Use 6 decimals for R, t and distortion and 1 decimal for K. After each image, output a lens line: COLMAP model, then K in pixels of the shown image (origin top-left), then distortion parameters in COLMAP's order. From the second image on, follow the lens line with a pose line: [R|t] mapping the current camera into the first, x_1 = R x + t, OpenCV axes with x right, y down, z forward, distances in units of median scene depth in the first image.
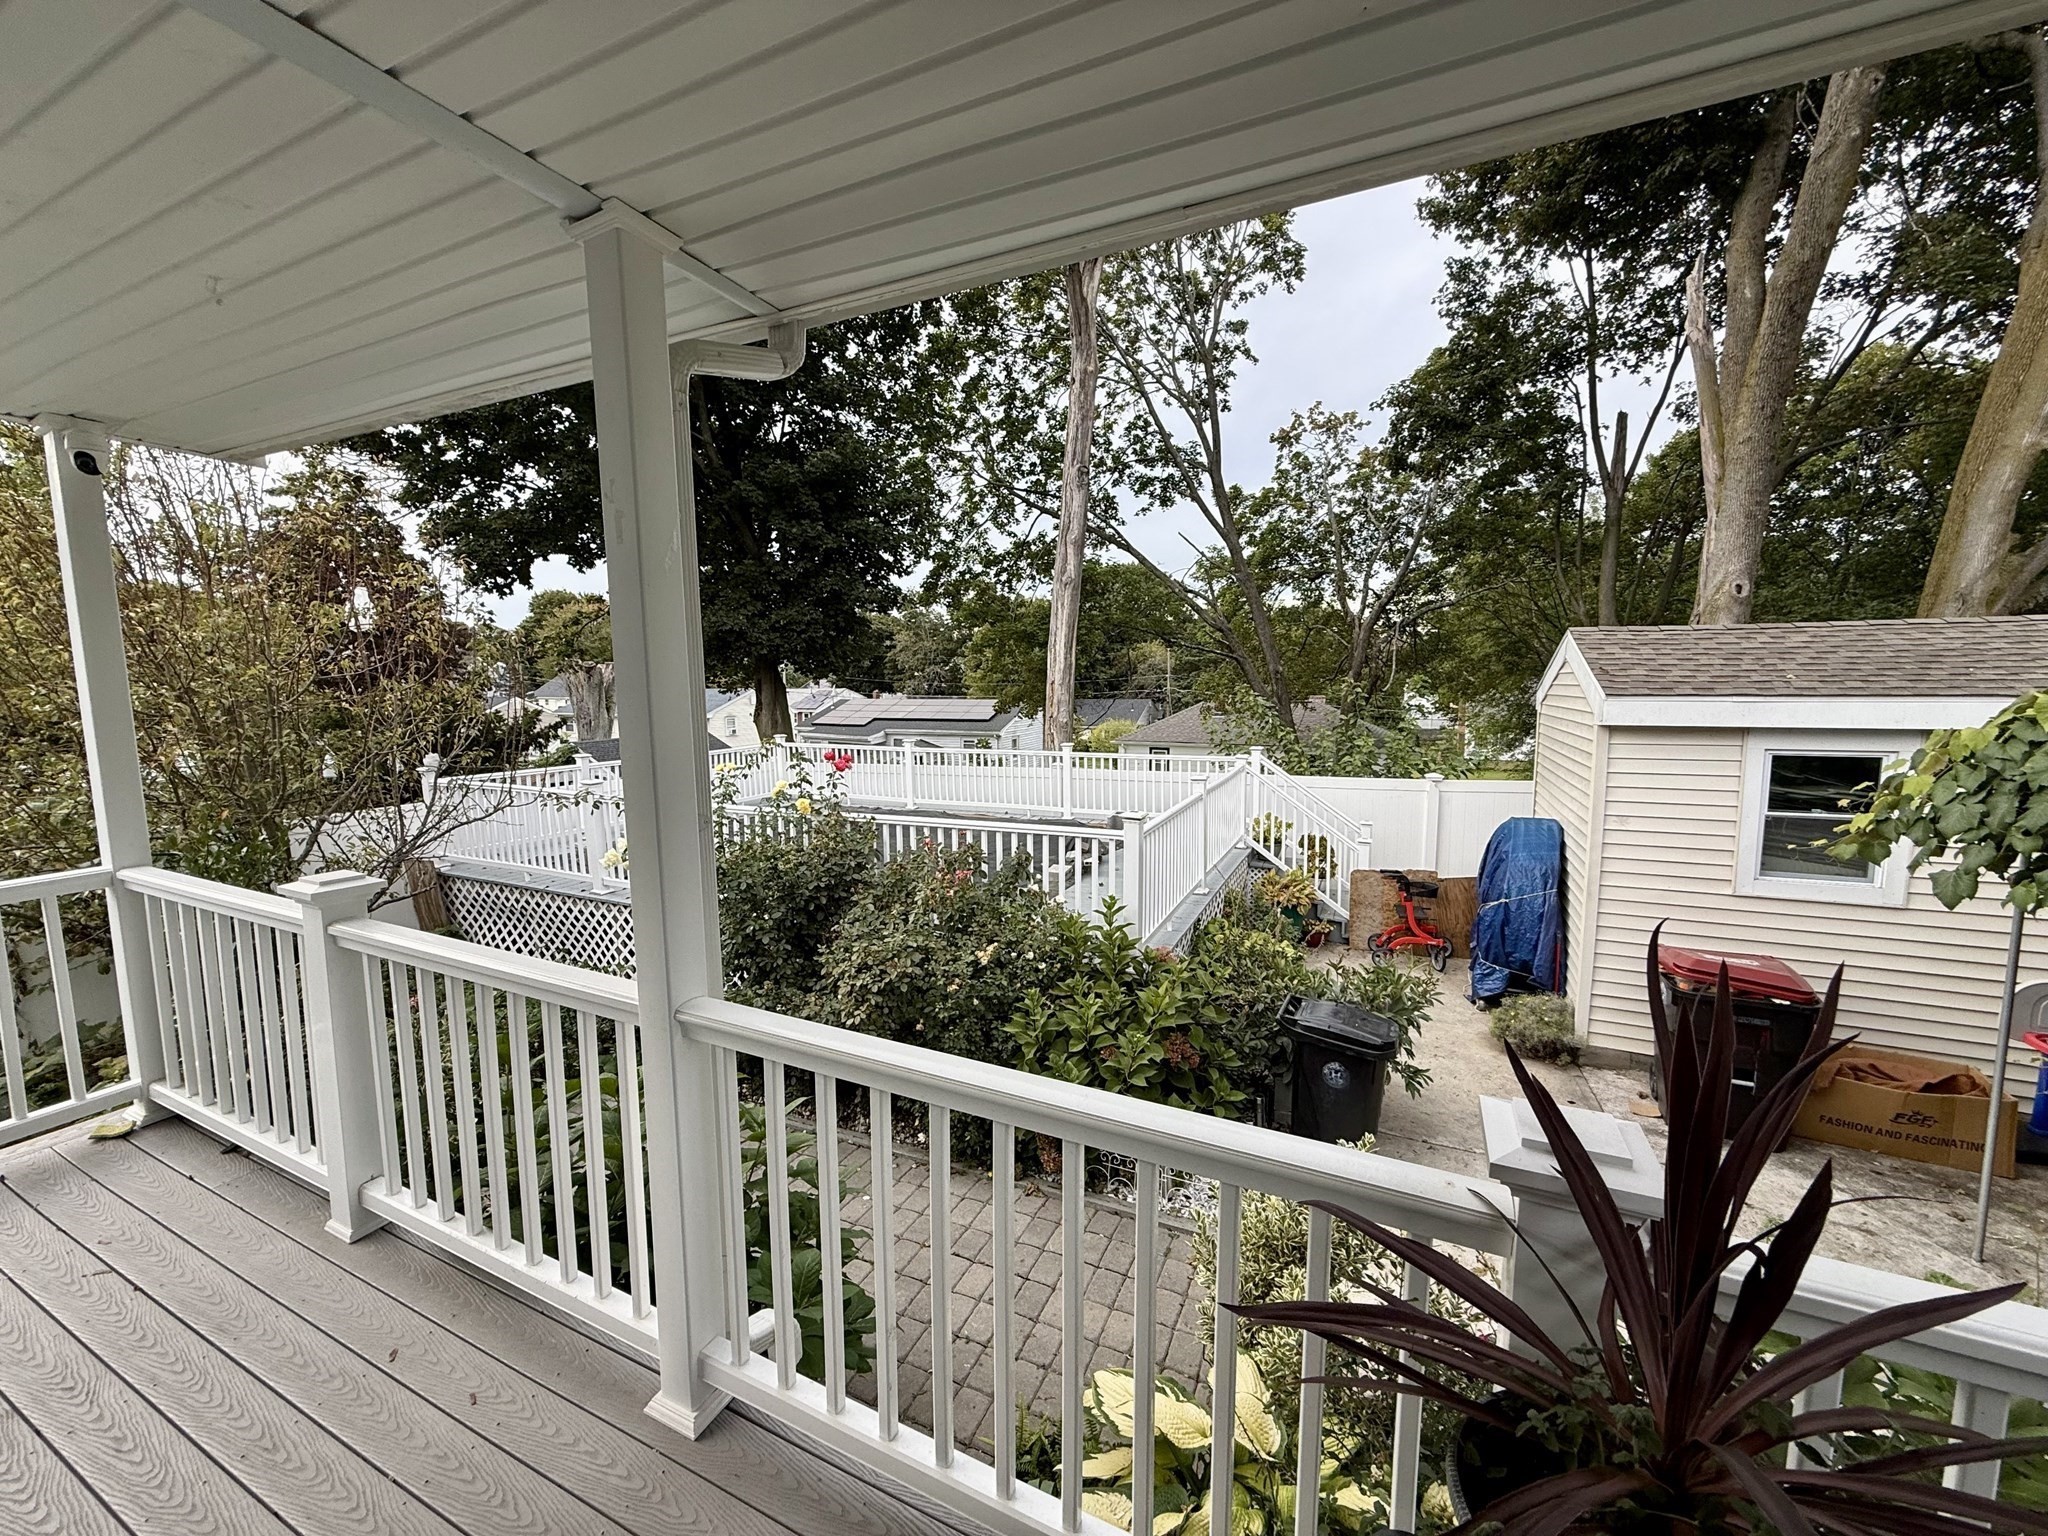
lens RADIAL K [[811.2, 0, 1003.4], [0, 811.2, 757.7], [0, 0, 1]] dist [-0.001327, 0.000108]
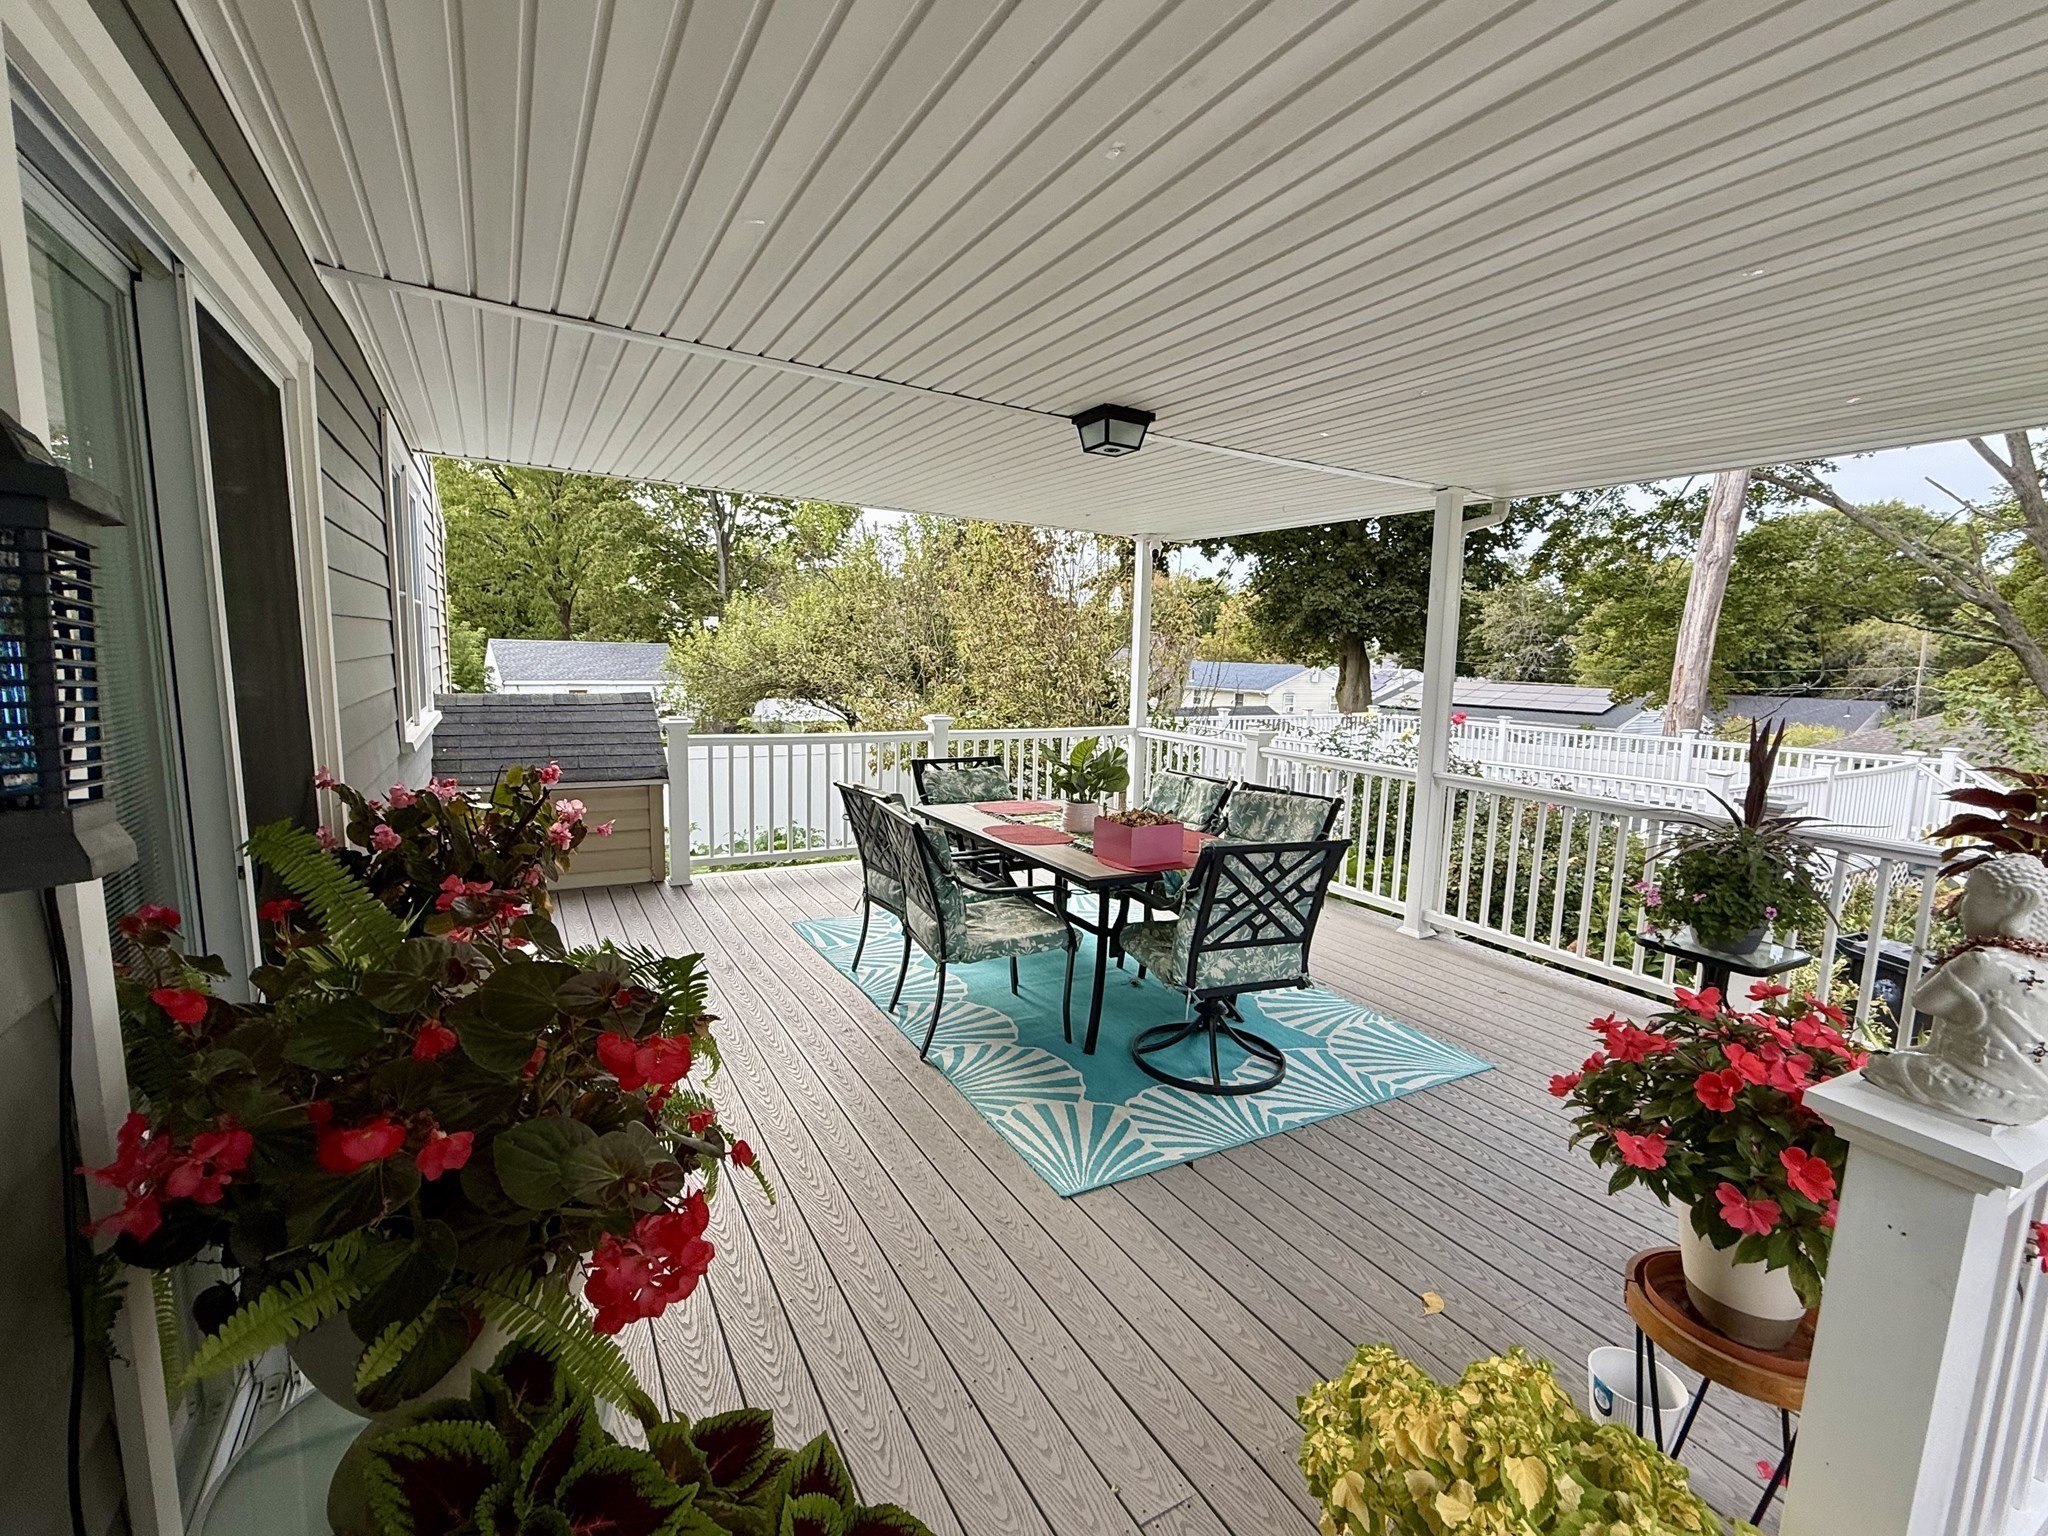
lens RADIAL K [[896.5, 0, 1025.4], [0, 896.5, 769.8], [0, 0, 1]] dist [-0.000380, -0.000129]
pose [[0.828090, 0.099966, -0.551611, 0.007751], [-0.083289, 0.994991, 0.055282, 0.015817], [0.554374, 0.000164, 0.832268, -0.144212]]
